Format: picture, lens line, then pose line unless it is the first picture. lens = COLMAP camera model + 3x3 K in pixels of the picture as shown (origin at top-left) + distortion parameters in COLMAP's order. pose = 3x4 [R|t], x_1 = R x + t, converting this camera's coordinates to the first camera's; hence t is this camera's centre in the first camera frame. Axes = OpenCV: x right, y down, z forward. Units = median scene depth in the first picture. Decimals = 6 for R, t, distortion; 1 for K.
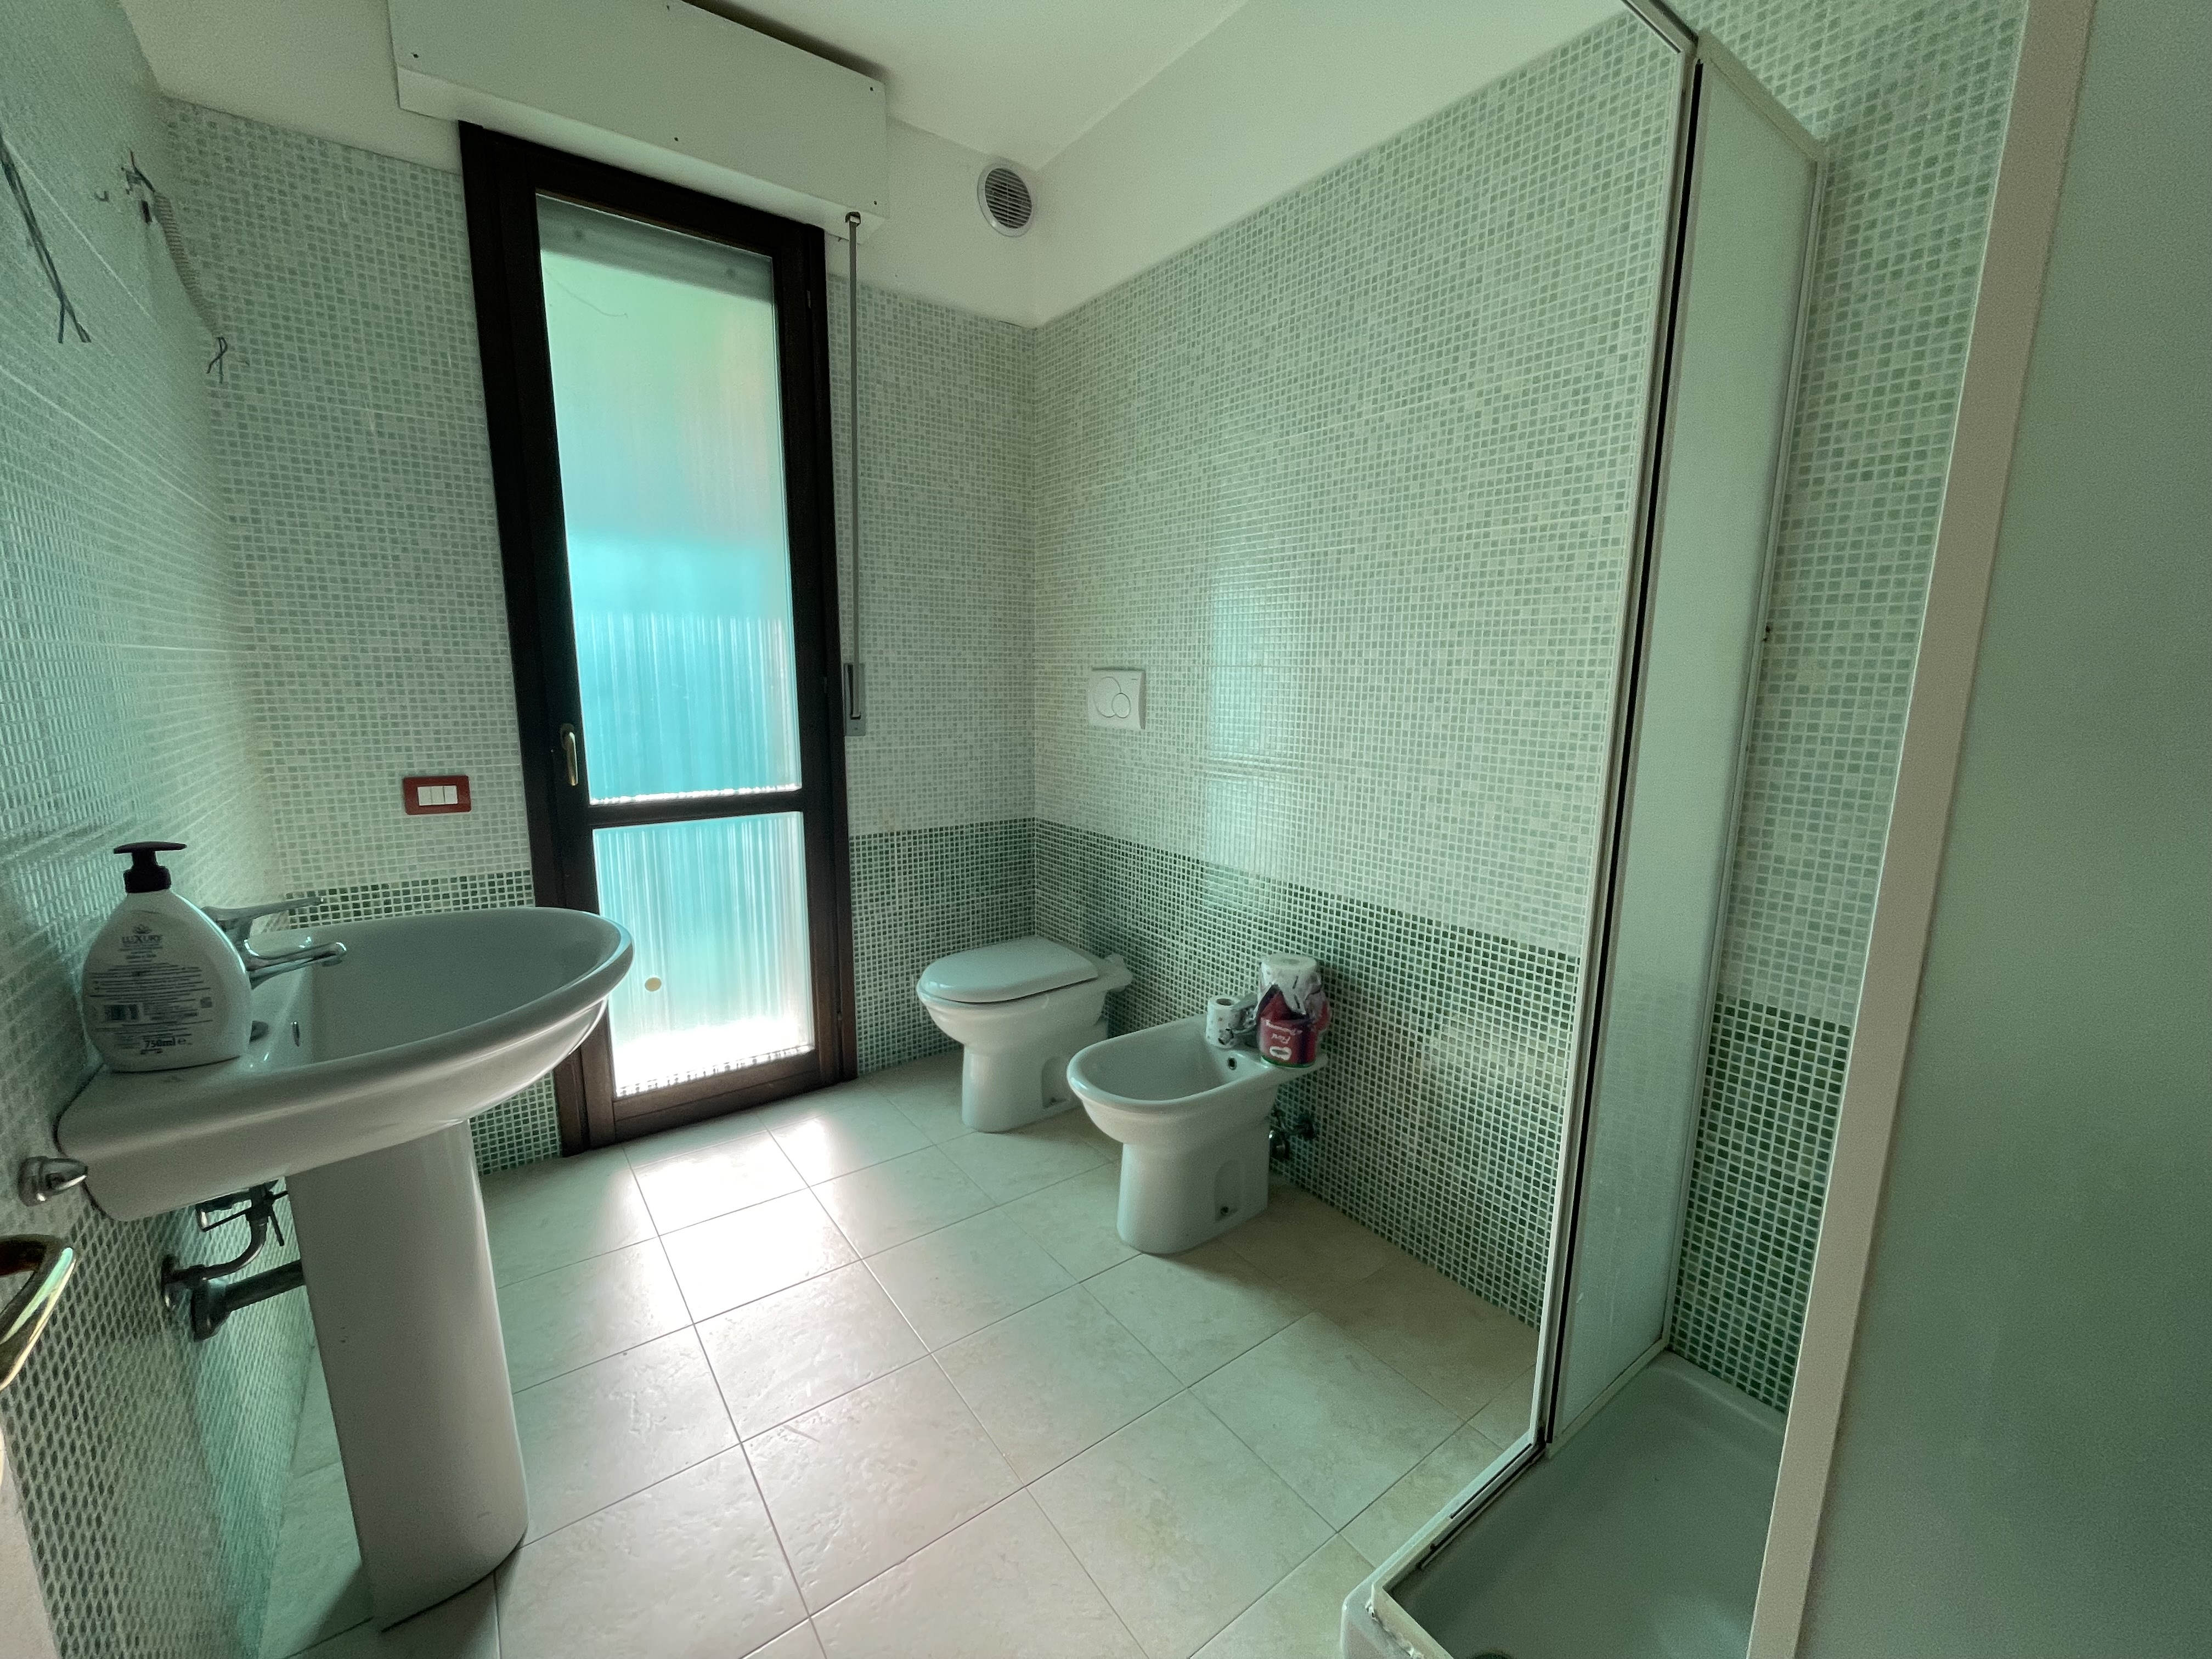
lens RADIAL K [[900.1, 0, 1107.5], [0, 900.1, 830.0], [0, 0, 1]] dist [-0.001954, -0.000207]
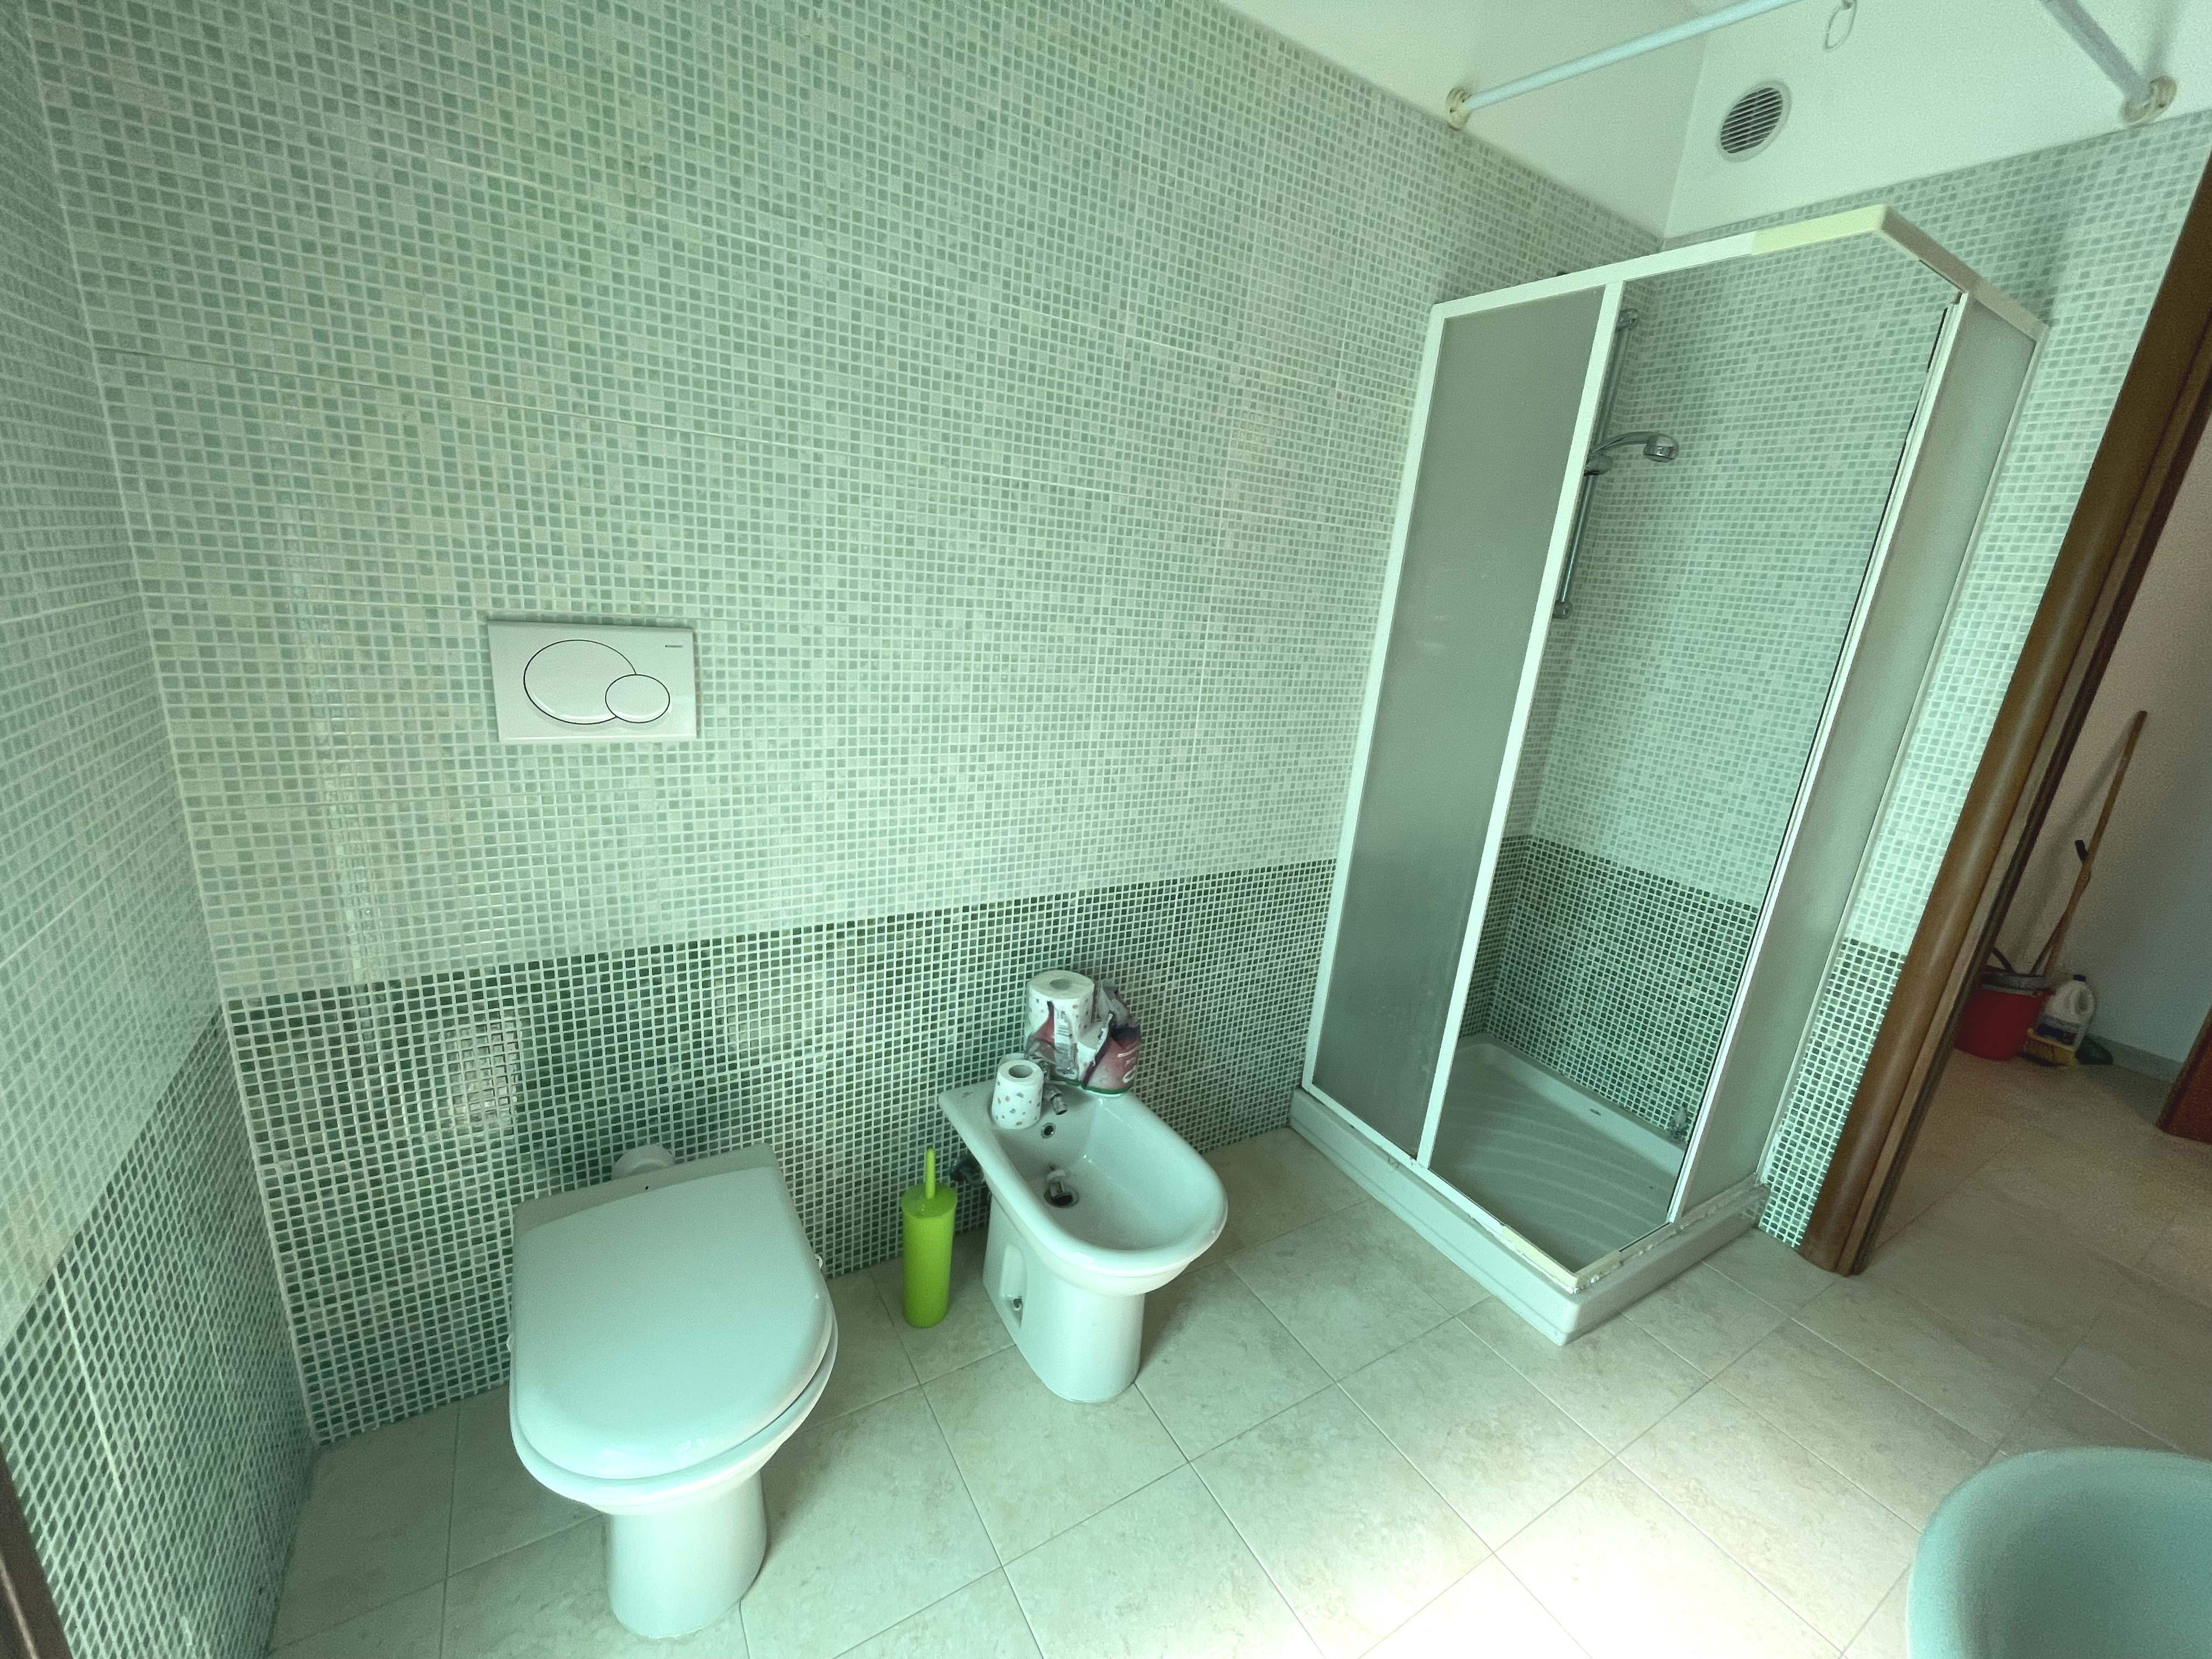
lens RADIAL K [[900.1, 0, 1144.7], [0, 900.1, 963.9], [0, 0, 1]] dist [-0.001954, -0.000207]
pose [[0.053844, -0.345310, 0.936943, -0.681054], [0.138072, 0.931866, 0.335504, -0.171421], [-0.988958, 0.111301, 0.097853, 0.901532]]
